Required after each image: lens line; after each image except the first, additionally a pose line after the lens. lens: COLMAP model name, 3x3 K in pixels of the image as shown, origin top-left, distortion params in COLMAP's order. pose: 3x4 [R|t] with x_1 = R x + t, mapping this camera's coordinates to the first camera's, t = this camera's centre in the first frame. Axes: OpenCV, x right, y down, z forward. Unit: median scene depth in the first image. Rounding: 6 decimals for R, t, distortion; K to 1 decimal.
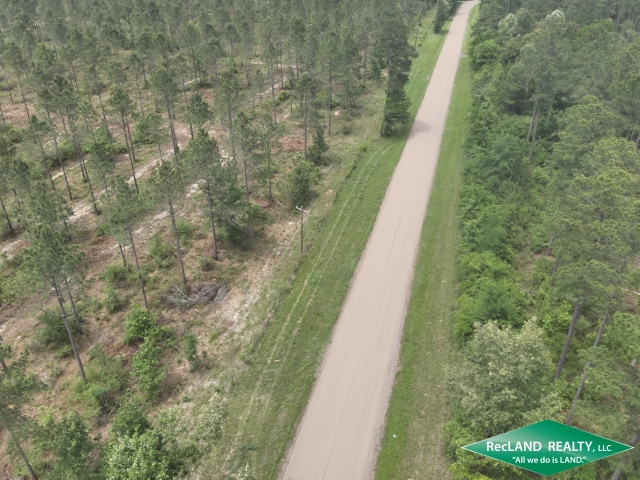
lens RADIAL K [[479.3, 0, 319.7], [0, 479.3, 239.5], [0, 0, 1]] dist [0.023430, -0.033648]
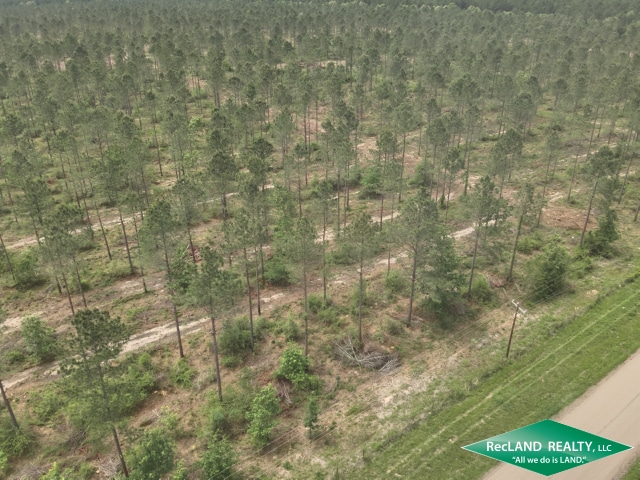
lens RADIAL K [[479.3, 0, 320.7], [0, 479.3, 241.2], [0, 0, 1]] dist [0.023430, -0.033648]
pose [[0.792139, 0.263159, -0.550693, 0.126187], [-0.308487, 0.951167, 0.010794, -0.079479], [0.526642, 0.161331, 0.834638, 0.148160]]
